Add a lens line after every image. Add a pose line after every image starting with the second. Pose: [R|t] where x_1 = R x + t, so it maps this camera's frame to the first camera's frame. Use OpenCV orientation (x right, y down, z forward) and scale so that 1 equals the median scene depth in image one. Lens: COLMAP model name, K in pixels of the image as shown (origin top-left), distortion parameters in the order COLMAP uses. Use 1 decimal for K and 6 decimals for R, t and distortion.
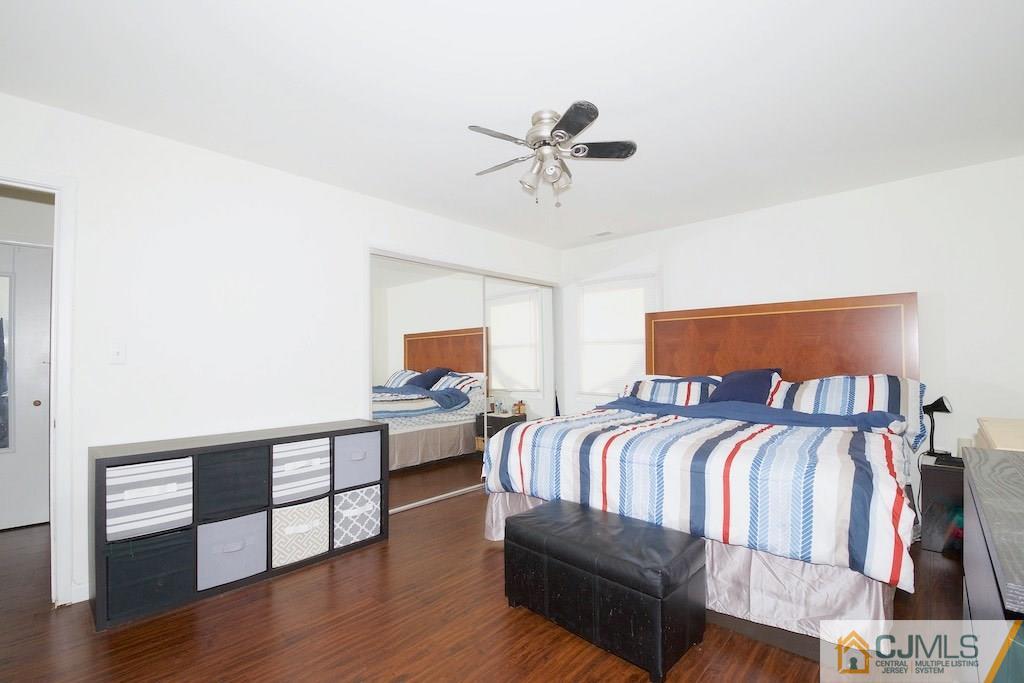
lens RADIAL K [[472.6, 0, 514.1], [0, 472.6, 356.1], [0, 0, 1]] dist [0.001326, 0.000058]
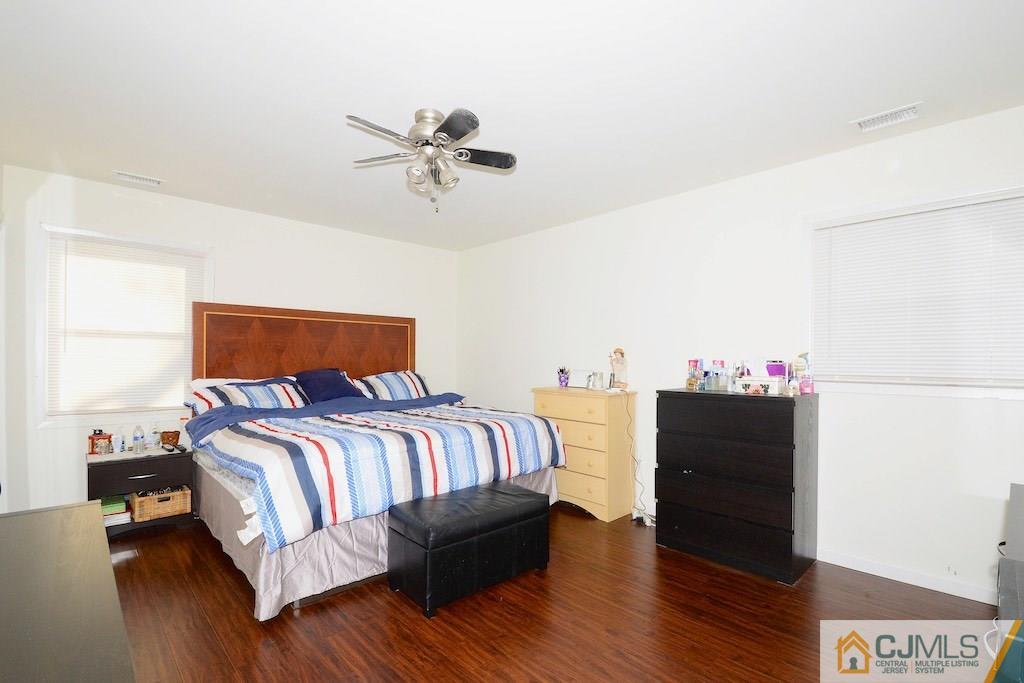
lens RADIAL K [[472.6, 0, 514.1], [0, 472.6, 356.1], [0, 0, 1]] dist [0.001326, 0.000058]
pose [[0.015233, 0.002809, 0.999880, -0.911617], [-0.020995, 0.999776, -0.002489, -0.012544], [-0.999664, -0.020954, 0.015289, 0.759975]]
